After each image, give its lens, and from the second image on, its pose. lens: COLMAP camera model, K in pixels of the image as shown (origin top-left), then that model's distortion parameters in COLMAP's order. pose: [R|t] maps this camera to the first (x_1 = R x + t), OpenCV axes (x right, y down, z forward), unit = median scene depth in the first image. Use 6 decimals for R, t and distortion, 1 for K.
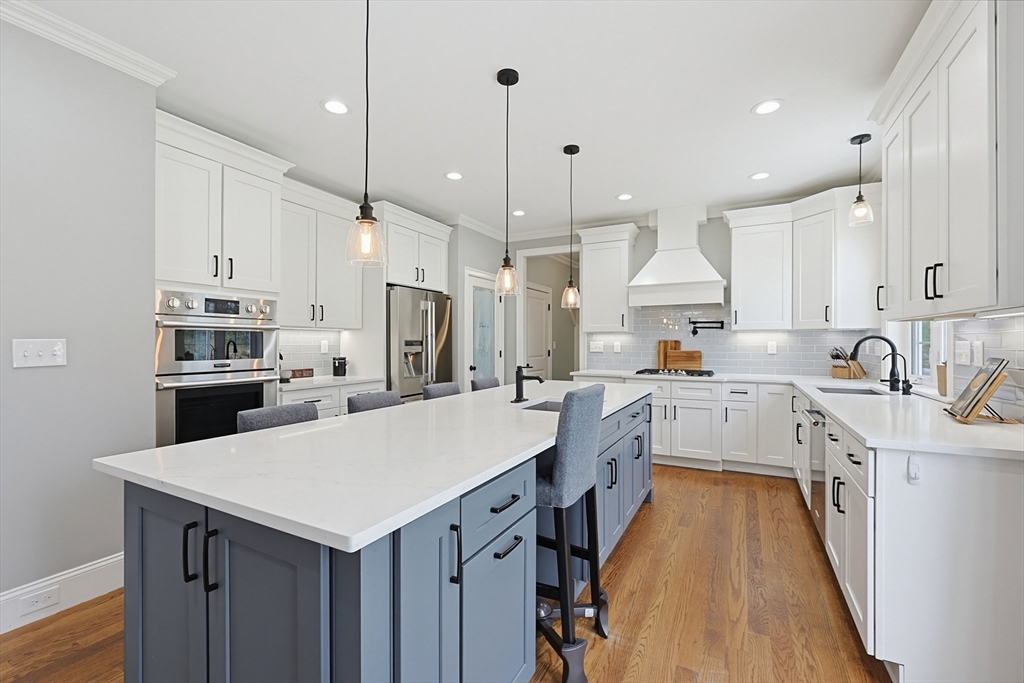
lens RADIAL K [[436.3, 0, 514.2], [0, 436.3, 349.6], [0, 0, 1]] dist [-0.002031, 0.000664]
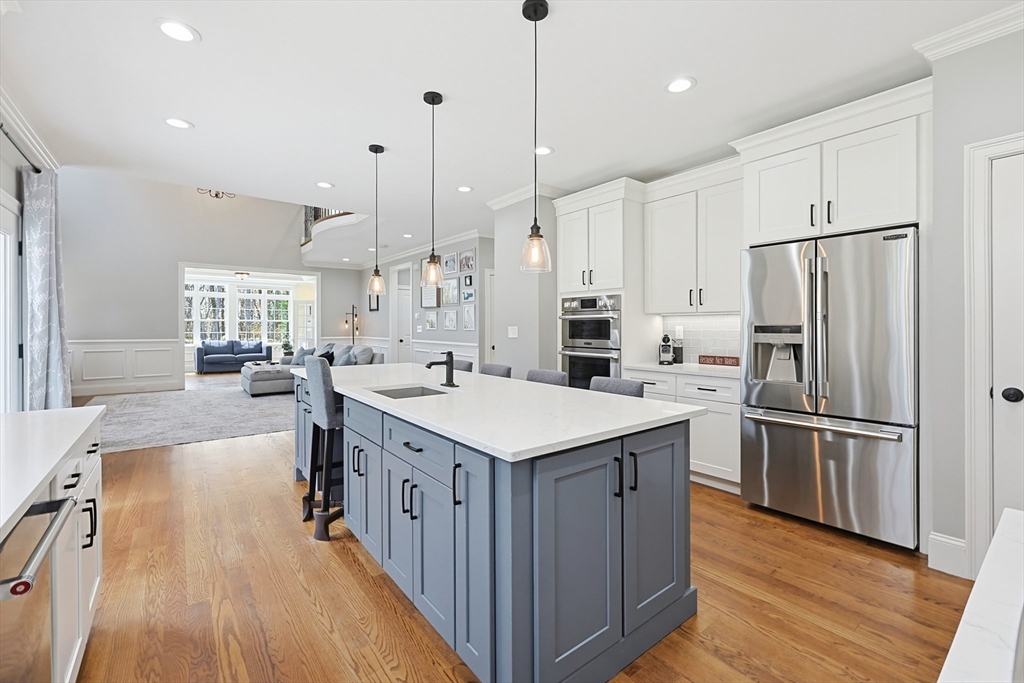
lens RADIAL K [[436.3, 0, 512.5], [0, 436.3, 323.9], [0, 0, 1]] dist [-0.002031, 0.000664]
pose [[-0.422413, -0.005514, -0.906387, 0.577771], [-0.013021, 0.999915, -0.000015, -0.019292], [0.906310, 0.011796, -0.422449, 1.022285]]
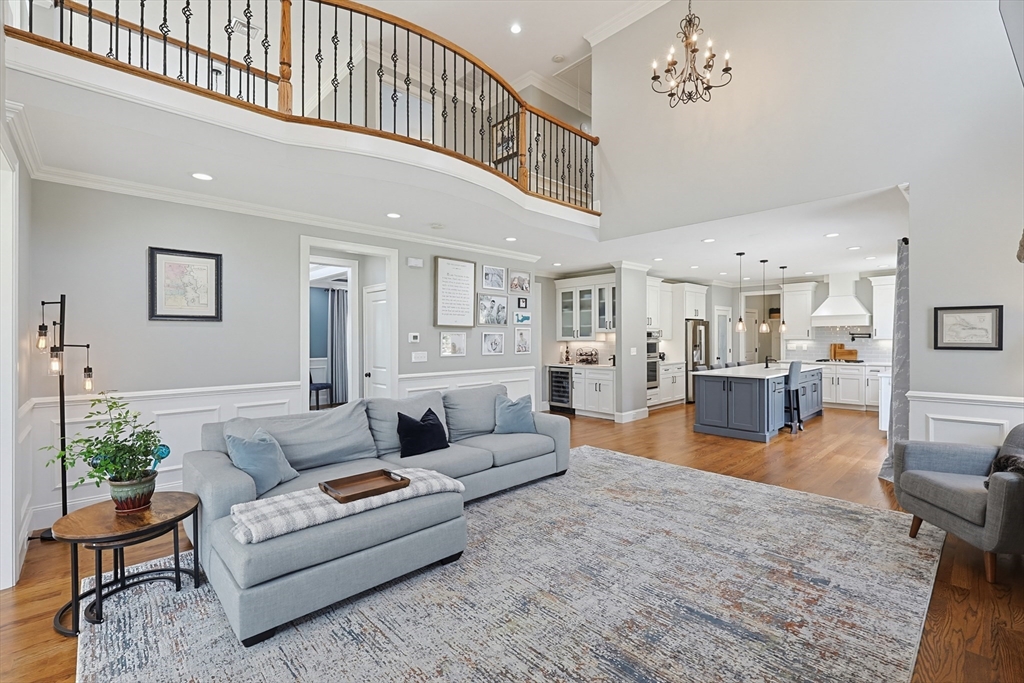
lens RADIAL K [[436.3, 0, 523.6], [0, 436.3, 341.0], [0, 0, 1]] dist [-0.002031, 0.000664]
pose [[0.944536, -0.002648, -0.328398, -0.368695], [0.001217, 0.999989, -0.004562, -0.033784], [0.328406, 0.003910, 0.944529, -1.488447]]
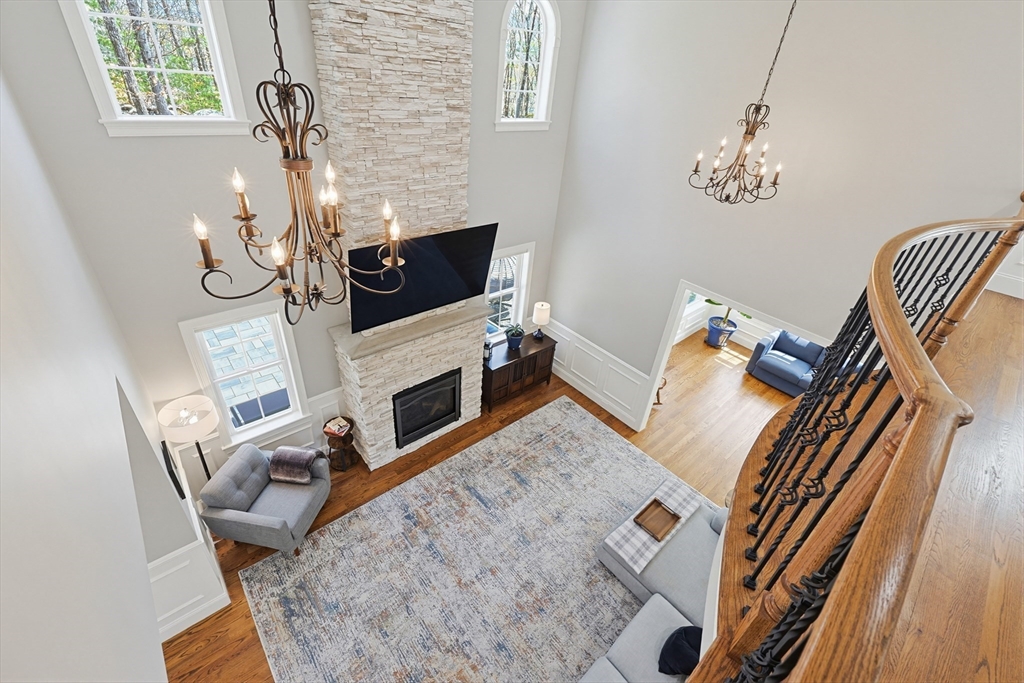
lens RADIAL K [[436.3, 0, 510.0], [0, 436.3, 335.8], [0, 0, 1]] dist [-0.002031, 0.000664]
pose [[-0.926776, -0.264063, 0.267127, -0.632248], [-0.081550, 0.835667, 0.543149, -0.818482], [-0.366655, 0.481593, -0.796010, -0.109782]]
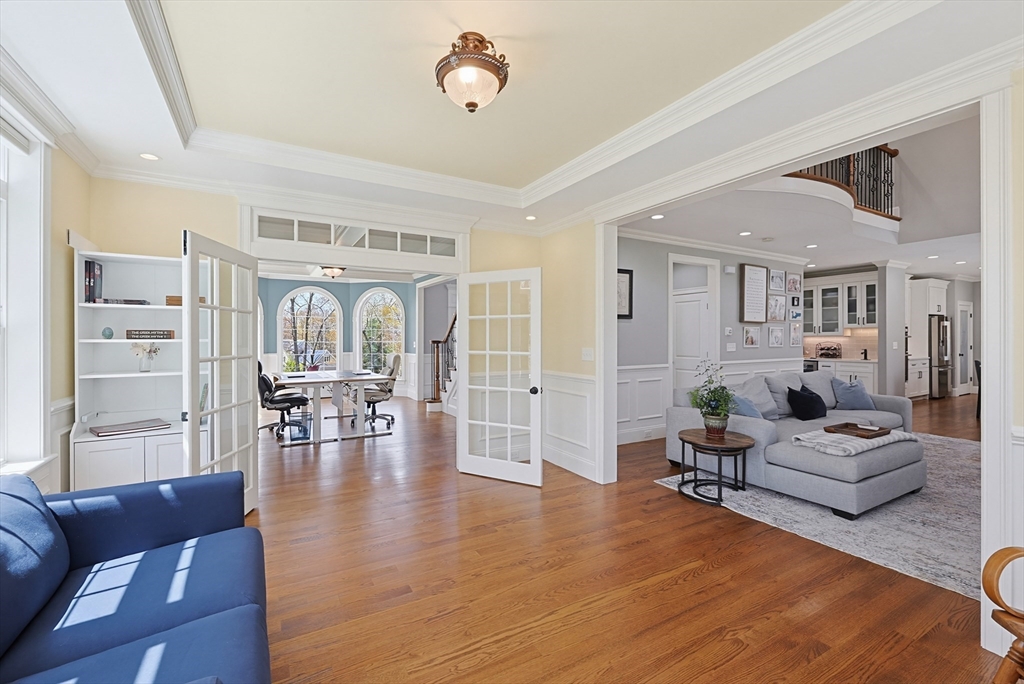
lens RADIAL K [[436.3, 0, 516.9], [0, 436.3, 338.6], [0, 0, 1]] dist [-0.002031, 0.000664]
pose [[0.843172, -0.004803, -0.537622, -0.935247], [-0.000786, 0.999948, -0.010165, -0.006953], [0.537643, 0.008993, 0.843125, -2.139405]]
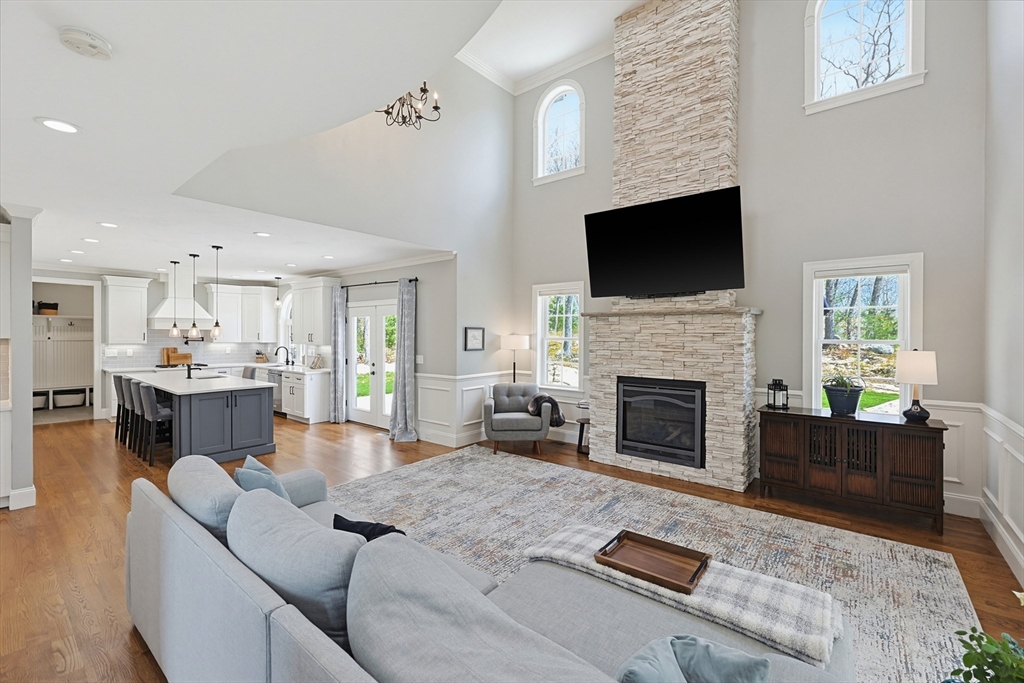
lens RADIAL K [[436.3, 0, 512.0], [0, 436.3, 337.5], [0, 0, 1]] dist [-0.002031, 0.000664]
pose [[0.212130, -0.007740, 0.977211, -1.336016], [0.010203, 0.999932, 0.005705, -0.074375], [-0.977188, 0.008761, 0.212194, -0.889519]]
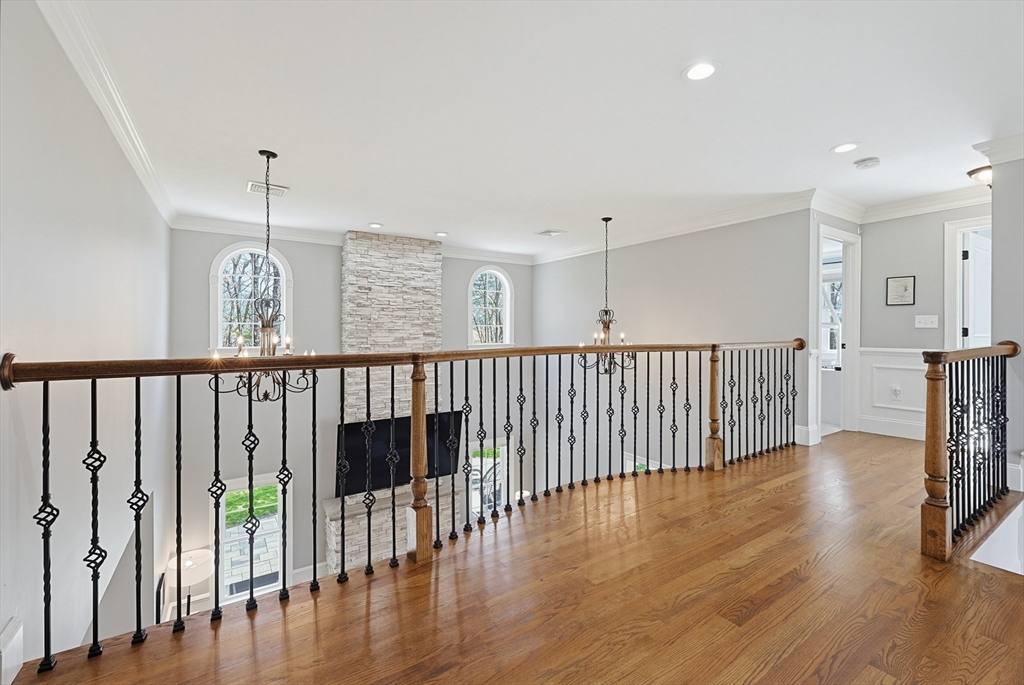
lens RADIAL K [[436.3, 0, 505.0], [0, 436.3, 326.6], [0, 0, 1]] dist [-0.002031, 0.000664]
pose [[-0.866174, -0.002304, 0.499737, -1.108864], [0.004693, 0.999908, 0.012743, -0.743640], [-0.499721, 0.013383, -0.866083, 0.067004]]
